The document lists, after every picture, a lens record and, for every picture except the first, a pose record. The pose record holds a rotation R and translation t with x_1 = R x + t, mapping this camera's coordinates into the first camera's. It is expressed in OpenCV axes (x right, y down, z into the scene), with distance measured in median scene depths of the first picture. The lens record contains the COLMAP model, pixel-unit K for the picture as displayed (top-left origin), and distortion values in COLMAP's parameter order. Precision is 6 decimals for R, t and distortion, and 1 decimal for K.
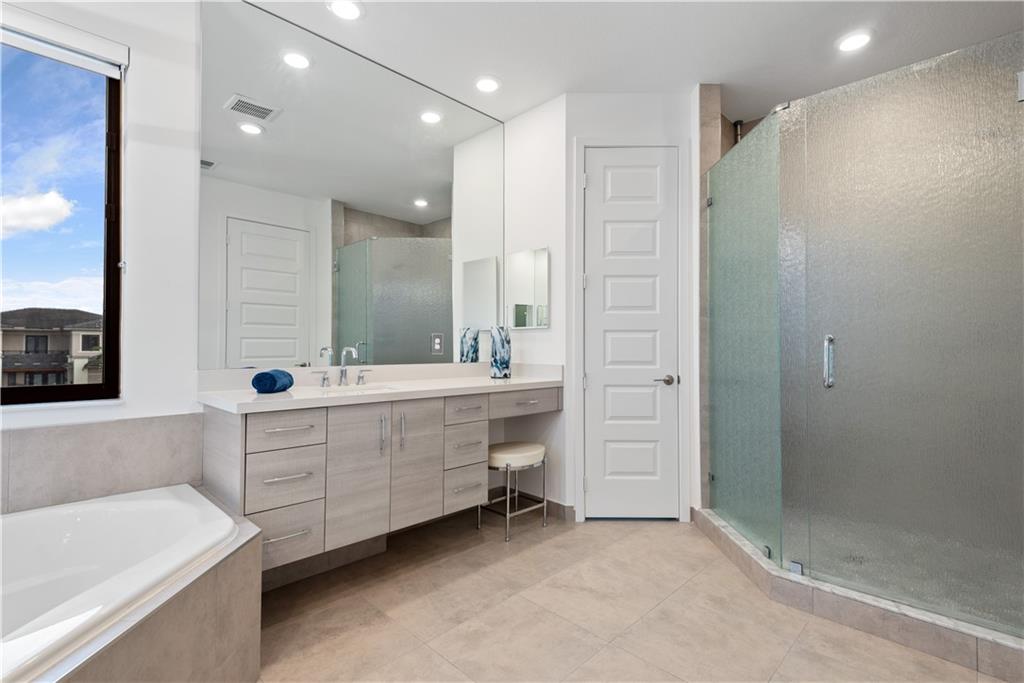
lens RADIAL K [[469.4, 0, 509.2], [0, 469.4, 350.7], [0, 0, 1]] dist [-0.000271, -0.000750]
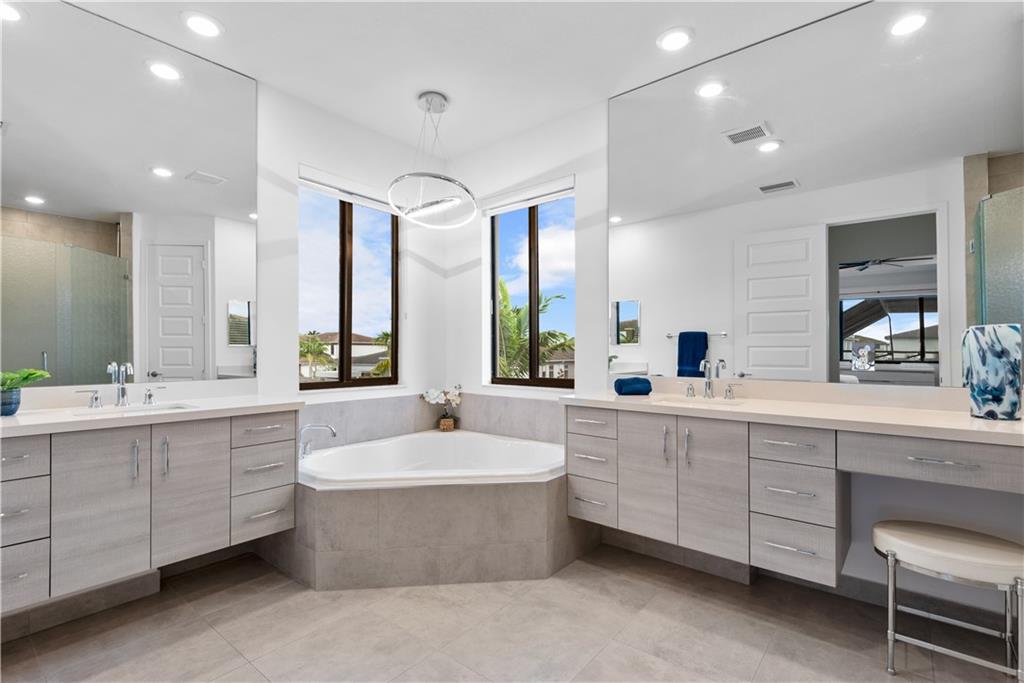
lens RADIAL K [[469.4, 0, 509.2], [0, 469.4, 350.7], [0, 0, 1]] dist [-0.000271, -0.000750]
pose [[0.092558, 0.000870, -0.995707, 0.674391], [-0.002621, 0.999996, 0.000630, -0.029271], [0.995704, 0.002551, 0.092560, 0.512154]]
